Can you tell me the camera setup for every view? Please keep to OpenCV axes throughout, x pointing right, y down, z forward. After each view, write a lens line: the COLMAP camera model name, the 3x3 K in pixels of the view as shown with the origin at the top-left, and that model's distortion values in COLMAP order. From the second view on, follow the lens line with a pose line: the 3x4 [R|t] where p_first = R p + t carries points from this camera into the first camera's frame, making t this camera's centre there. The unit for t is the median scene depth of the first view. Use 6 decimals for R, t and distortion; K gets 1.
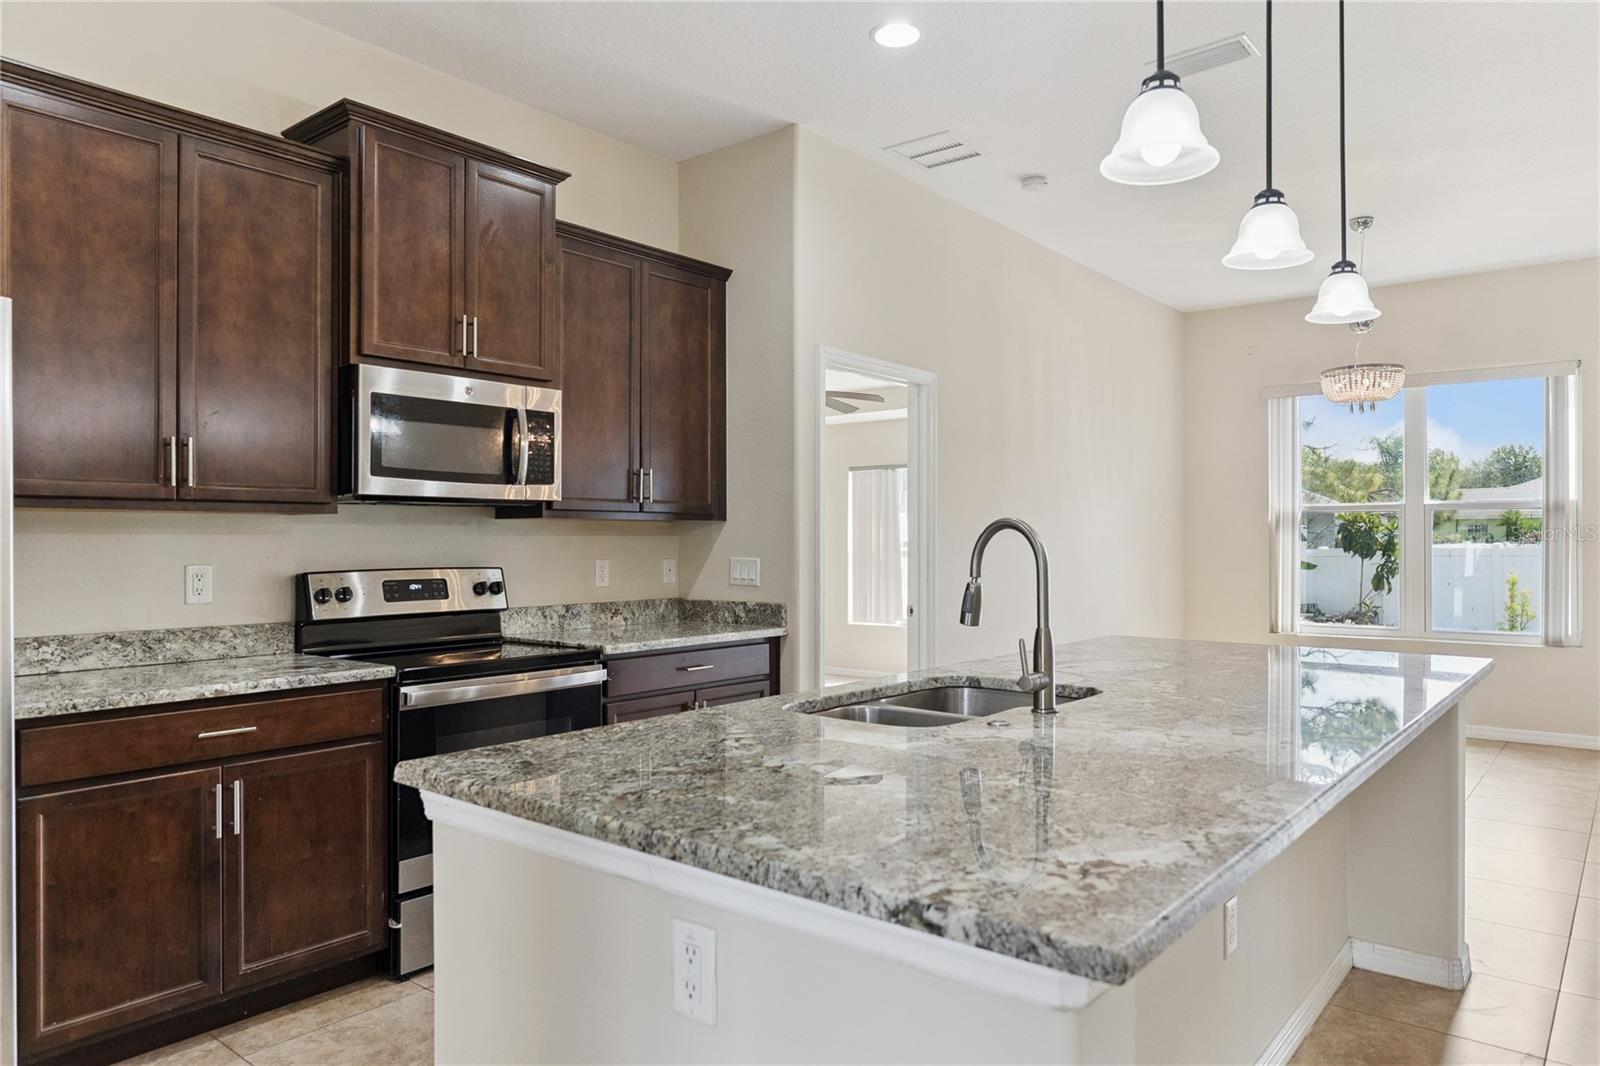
lens RADIAL K [[1037.6, 0, 800.0], [0, 1037.6, 533.0], [0, 0, 1]] dist [-0.006456, -0.000844]
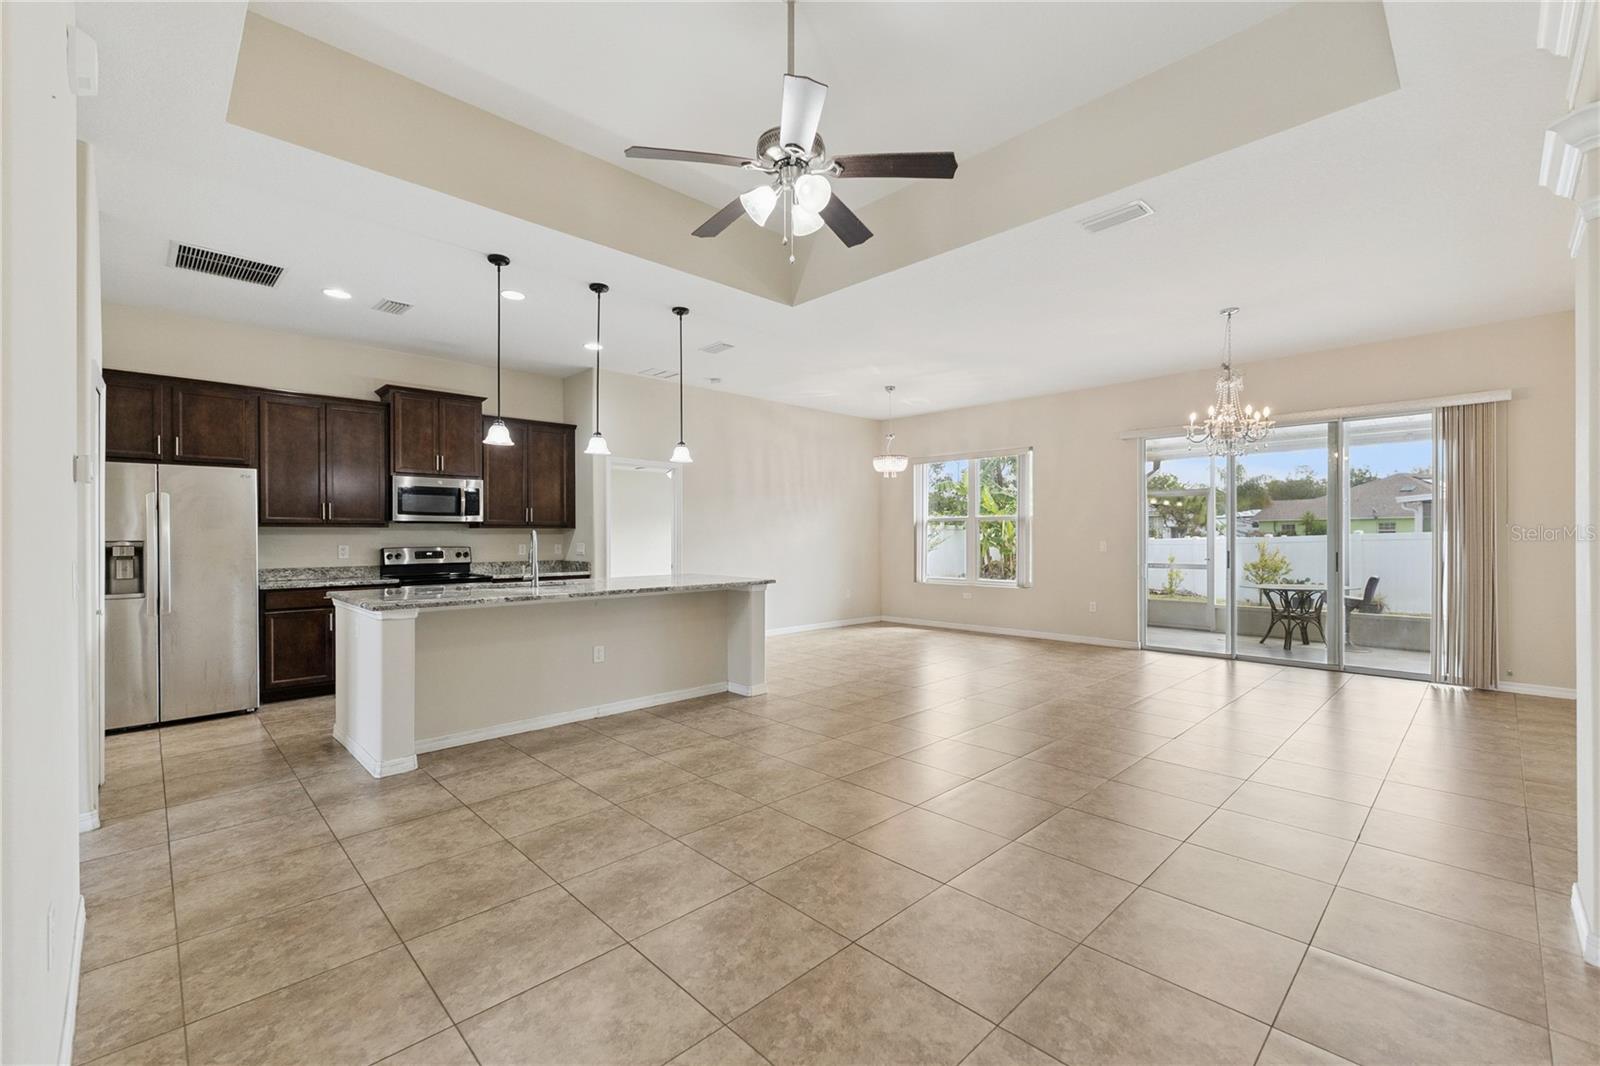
lens RADIAL K [[678.1, 0, 800.0], [0, 678.1, 533.0], [0, 0, 1]] dist [0.011668, -0.000357]
pose [[0.993014, -0.002080, -0.117979, 0.841799], [0.002513, 0.999991, 0.003526, -0.006297], [0.117971, -0.003798, 0.993010, -0.684674]]
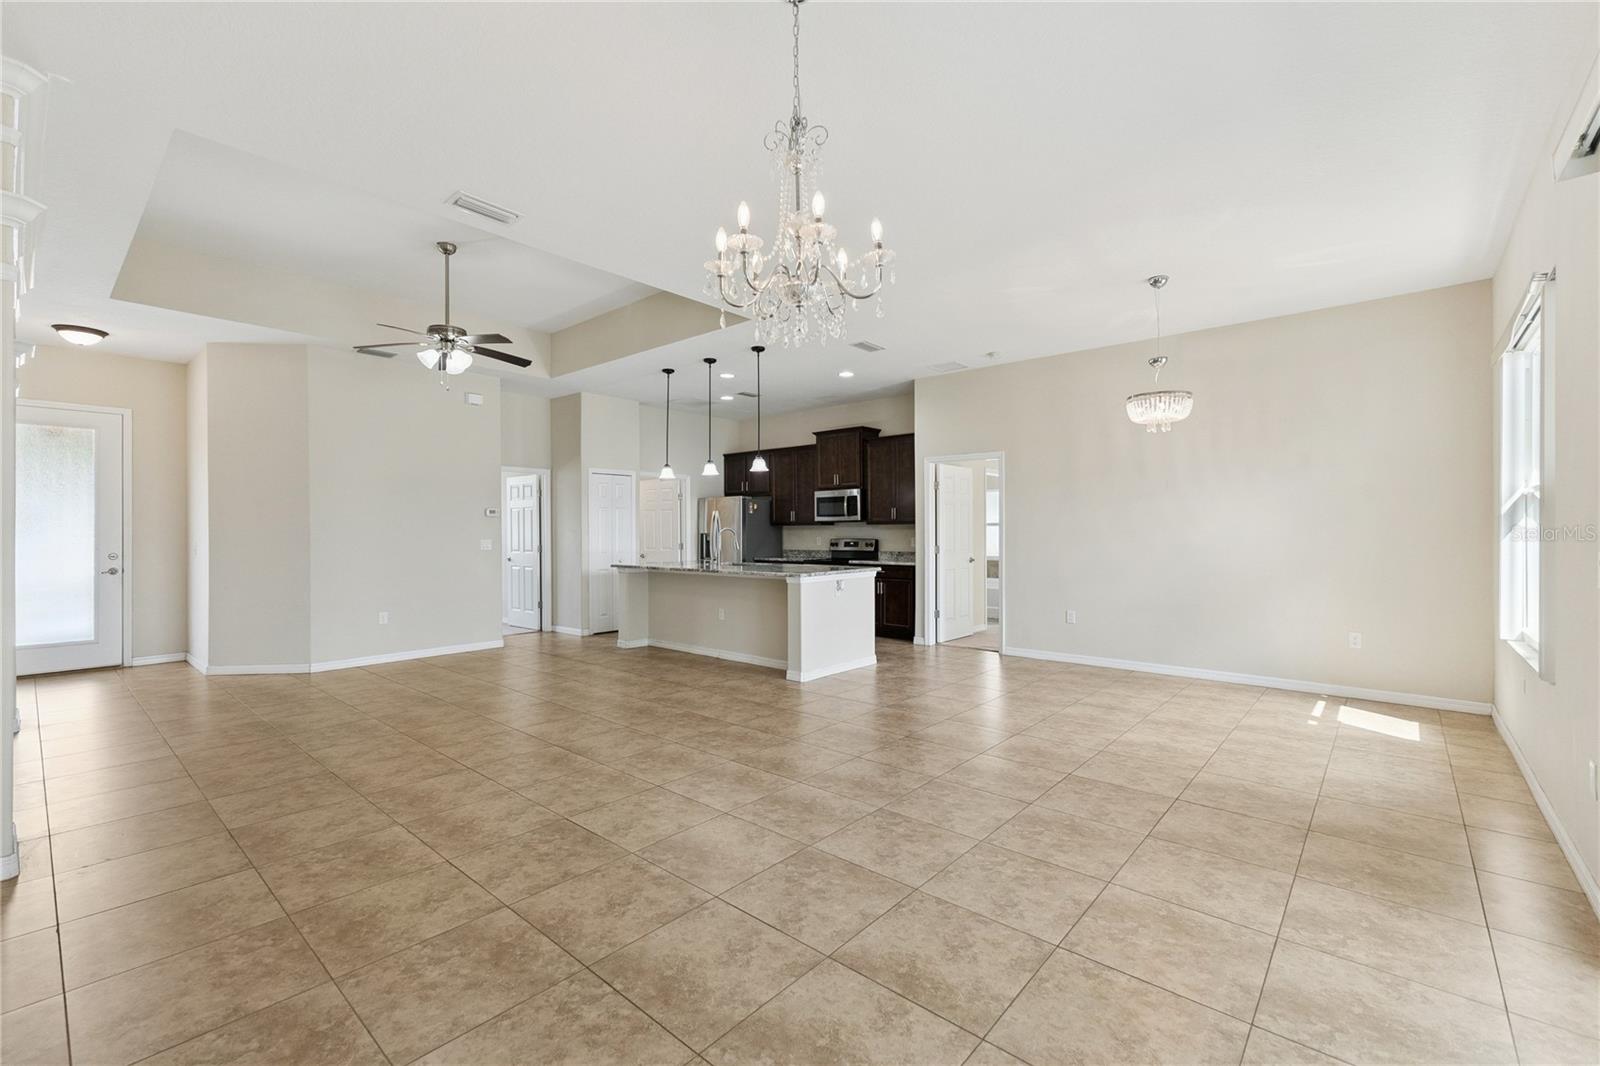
lens RADIAL K [[678.1, 0, 800.0], [0, 678.1, 533.0], [0, 0, 1]] dist [0.011668, -0.000357]
pose [[-0.034940, 0.003573, -0.999383, 2.234618], [0.011207, 0.999932, 0.003183, 0.003004], [0.999327, -0.011088, -0.034978, 0.941250]]
